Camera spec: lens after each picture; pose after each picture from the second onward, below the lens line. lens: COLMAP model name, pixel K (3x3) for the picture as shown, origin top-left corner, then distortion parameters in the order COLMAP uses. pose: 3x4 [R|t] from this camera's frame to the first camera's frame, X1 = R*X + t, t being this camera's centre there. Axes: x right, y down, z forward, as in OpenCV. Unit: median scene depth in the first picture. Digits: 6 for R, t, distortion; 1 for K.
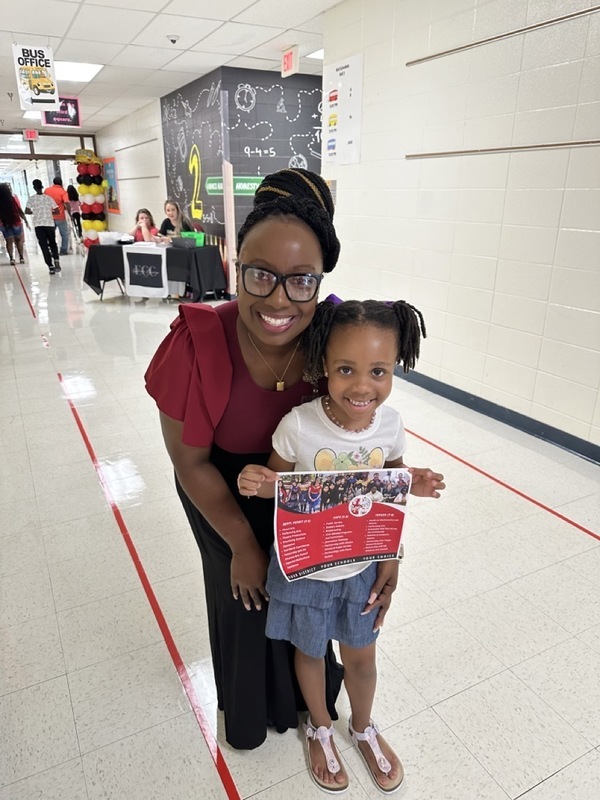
lens RADIAL K [[569.8, 0, 300.0], [0, 569.8, 397.9], [0, 0, 1]] dist [-0.011373, -0.001789]
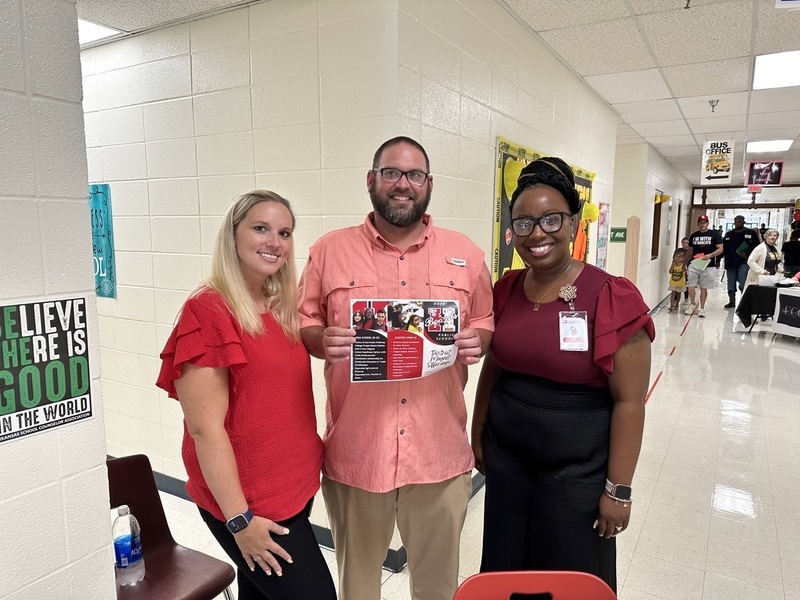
lens RADIAL K [[569.8, 0, 400.8], [0, 569.8, 301.2], [0, 0, 1]] dist [-0.011373, -0.001789]
pose [[0.524867, 0.111886, -0.843798, 0.308738], [-0.295460, 0.953633, -0.057335, 0.050456], [0.798259, 0.279402, 0.533589, -0.224796]]
